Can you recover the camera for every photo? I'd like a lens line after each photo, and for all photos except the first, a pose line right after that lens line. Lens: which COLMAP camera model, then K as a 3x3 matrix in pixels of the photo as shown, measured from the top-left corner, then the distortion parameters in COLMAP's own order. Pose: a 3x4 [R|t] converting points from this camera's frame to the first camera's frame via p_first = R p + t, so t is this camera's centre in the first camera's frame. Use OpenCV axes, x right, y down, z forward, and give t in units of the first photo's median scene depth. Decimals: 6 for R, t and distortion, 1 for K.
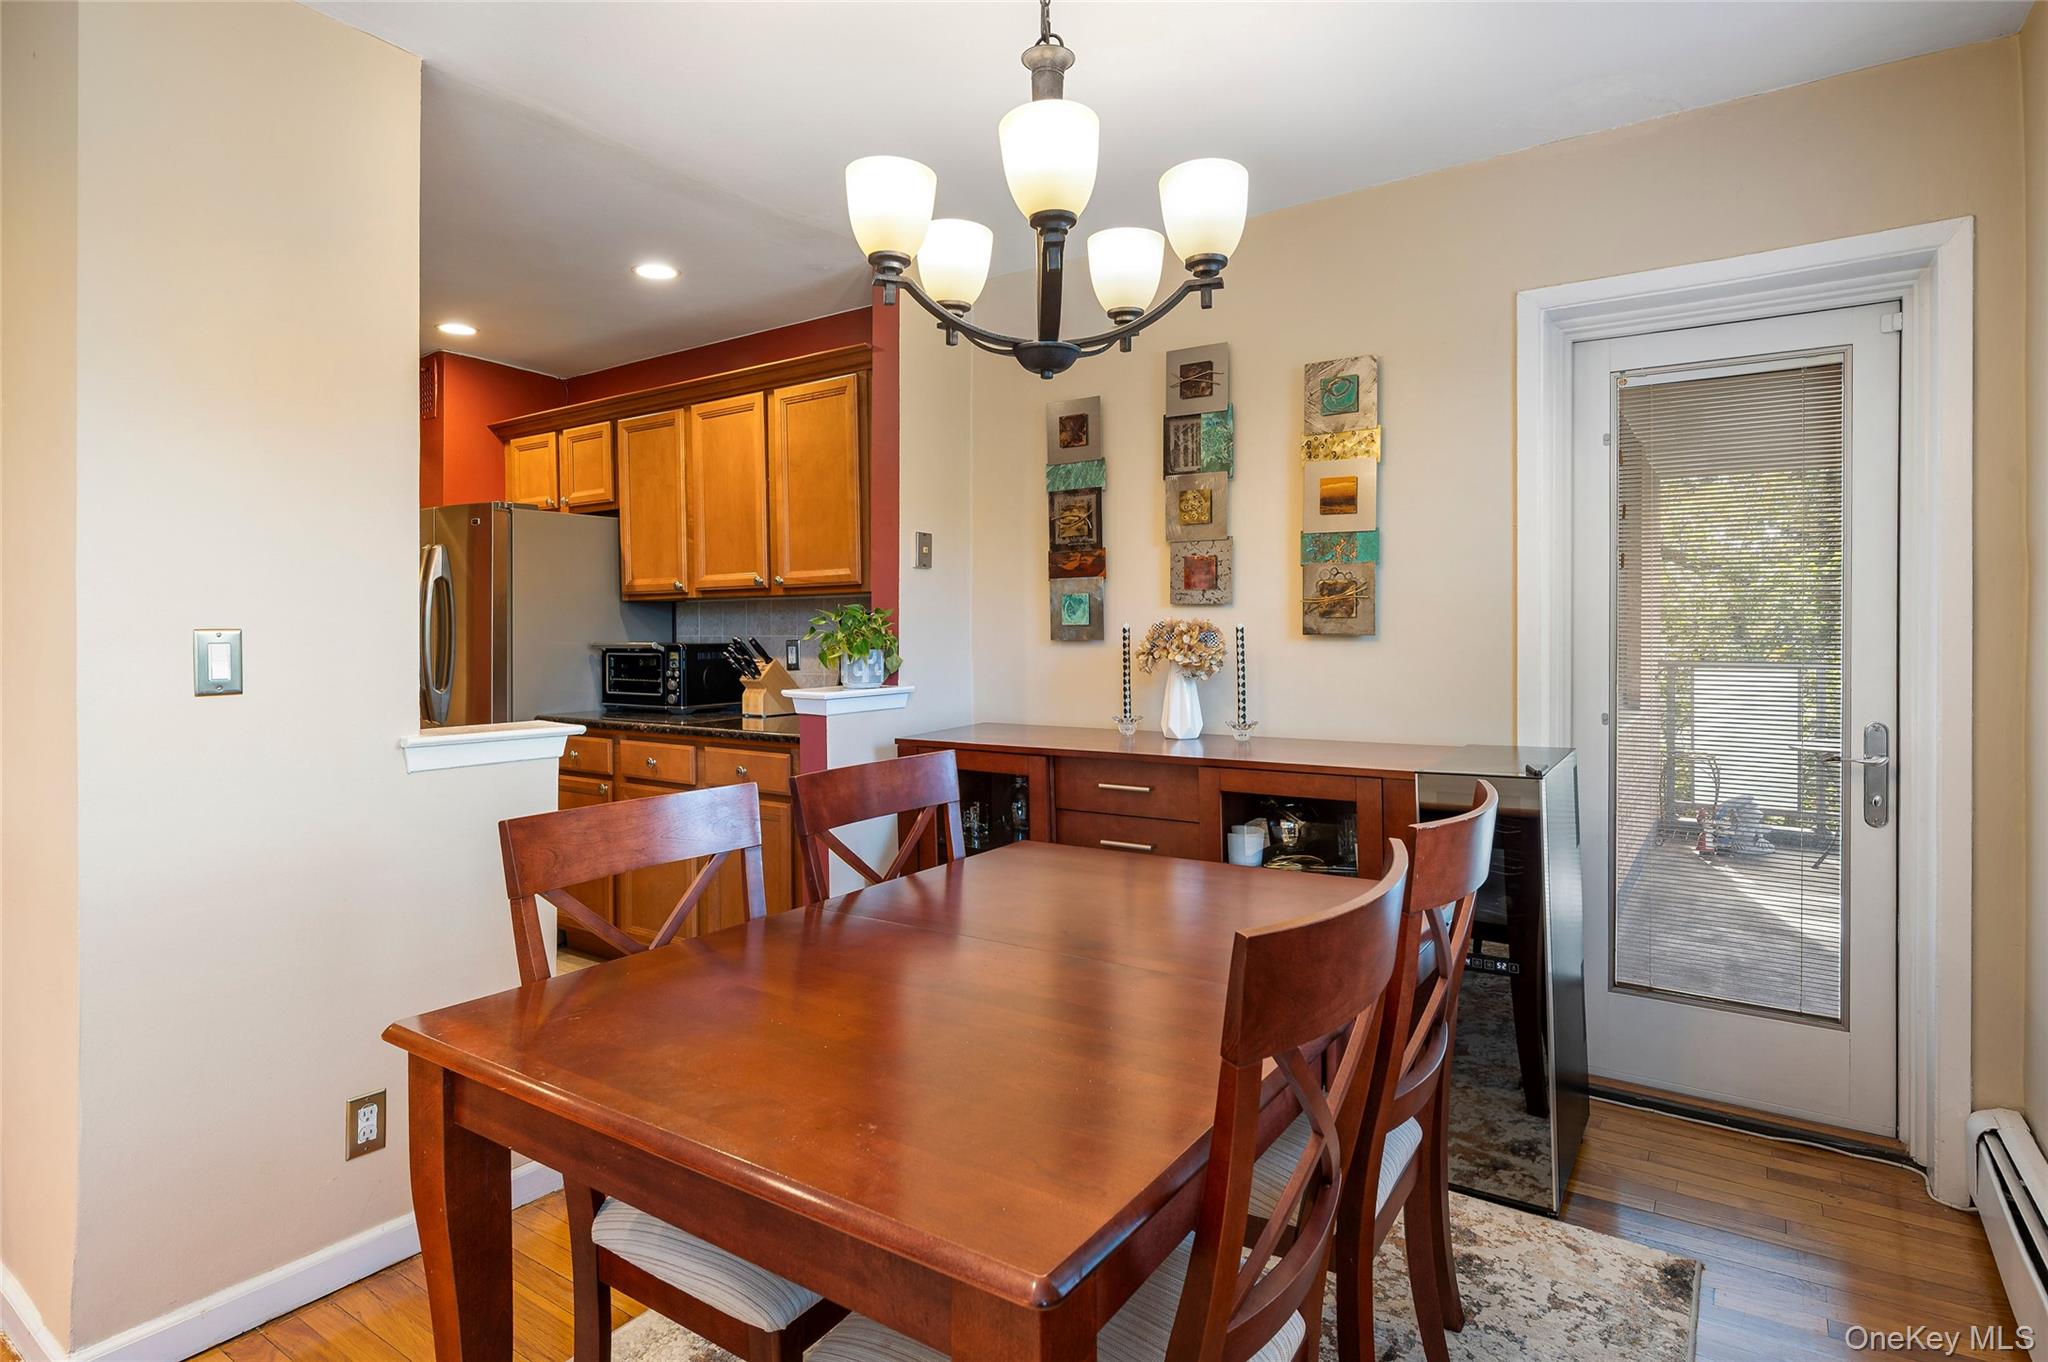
lens RADIAL K [[1044.0, 0, 1036.5], [0, 1044.0, 632.6], [0, 0, 1]] dist [0.001143, 0.000416]
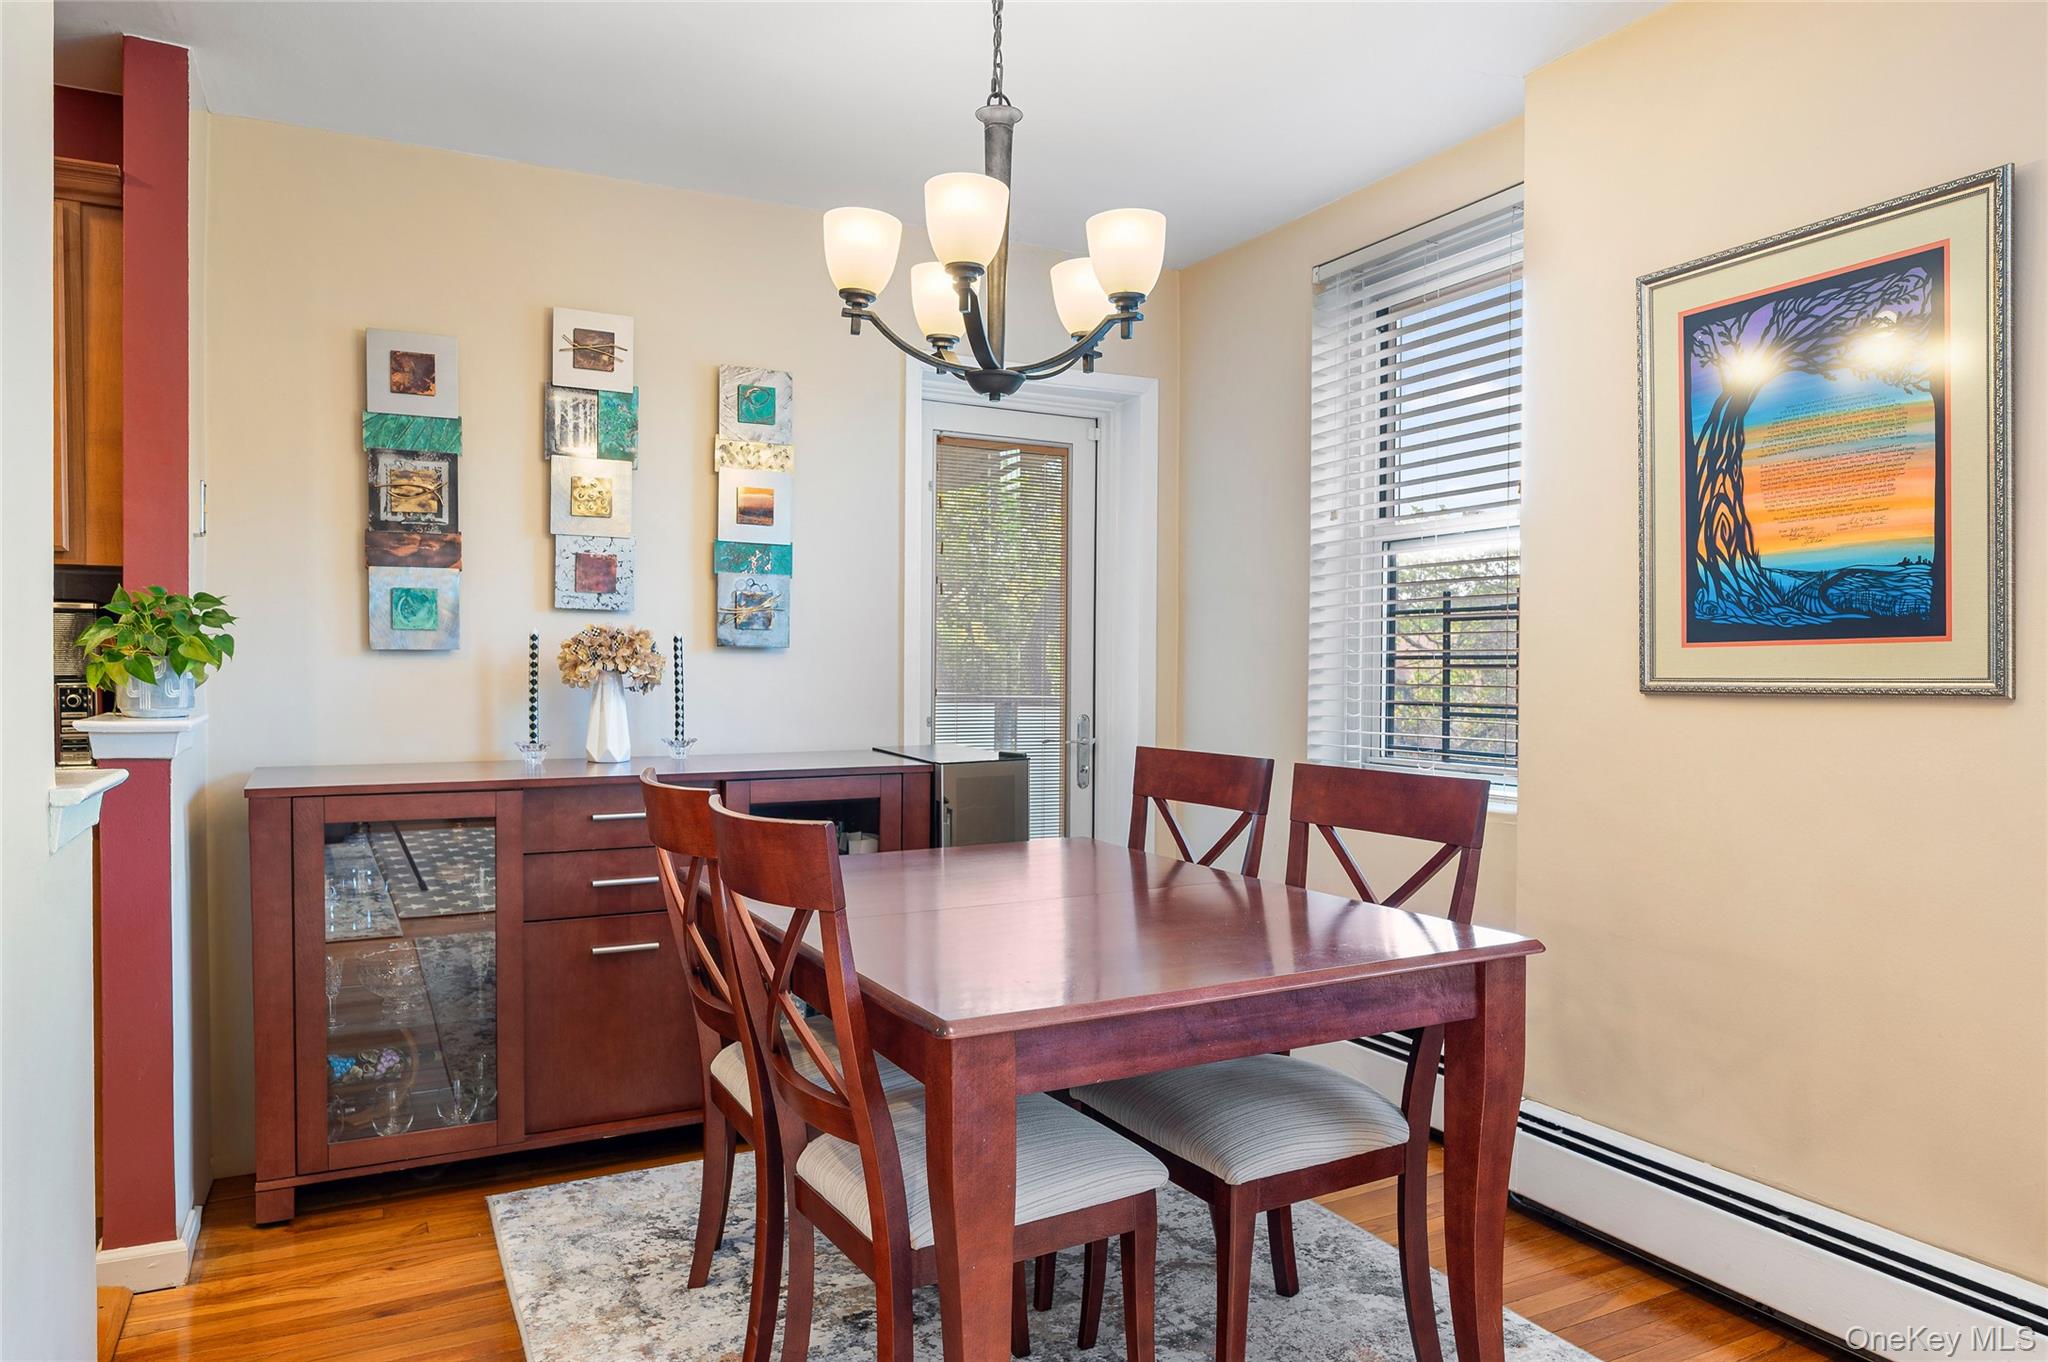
lens RADIAL K [[1323.4, 0, 1053.0], [0, 1323.4, 684.1], [0, 0, 1]] dist [-0.020210, 0.003177]
pose [[0.469048, -0.003780, 0.883165, -0.615152], [-0.003963, 0.999972, 0.006385, 0.025453], [-0.883164, -0.006495, 0.469019, 0.144504]]
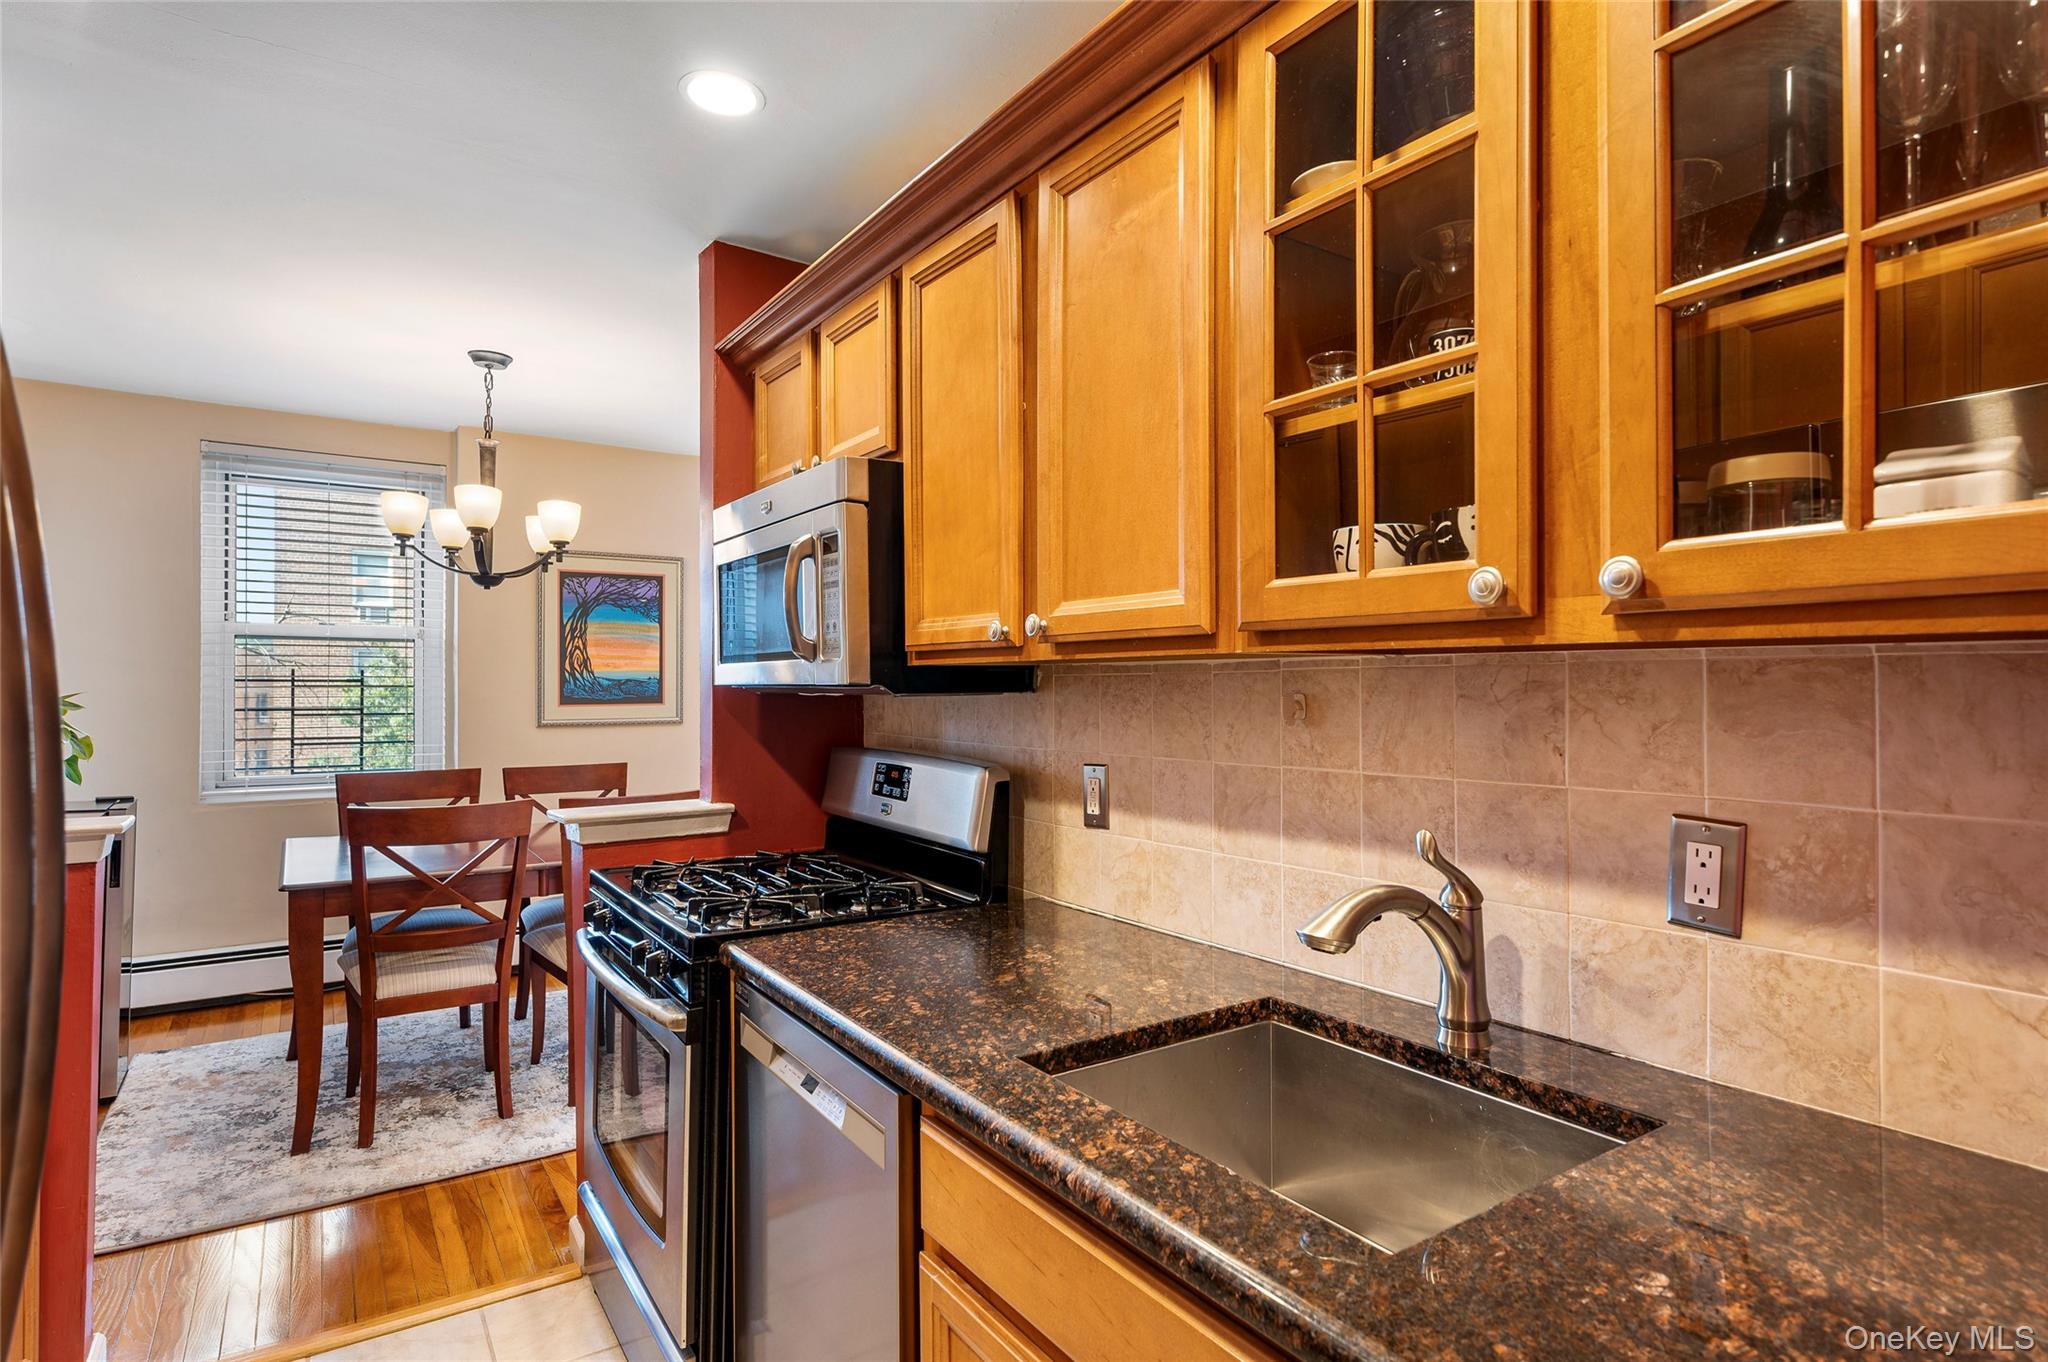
lens RADIAL K [[1057.1, 0, 1024.0], [0, 1057.1, 681.0], [0, 0, 1]] dist [0.002556, 0.000415]
pose [[-0.930227, 0.002877, 0.366973, -0.913415], [0.002390, 0.999996, -0.001783, -0.024987], [-0.366977, -0.000782, -0.930230, 1.314485]]
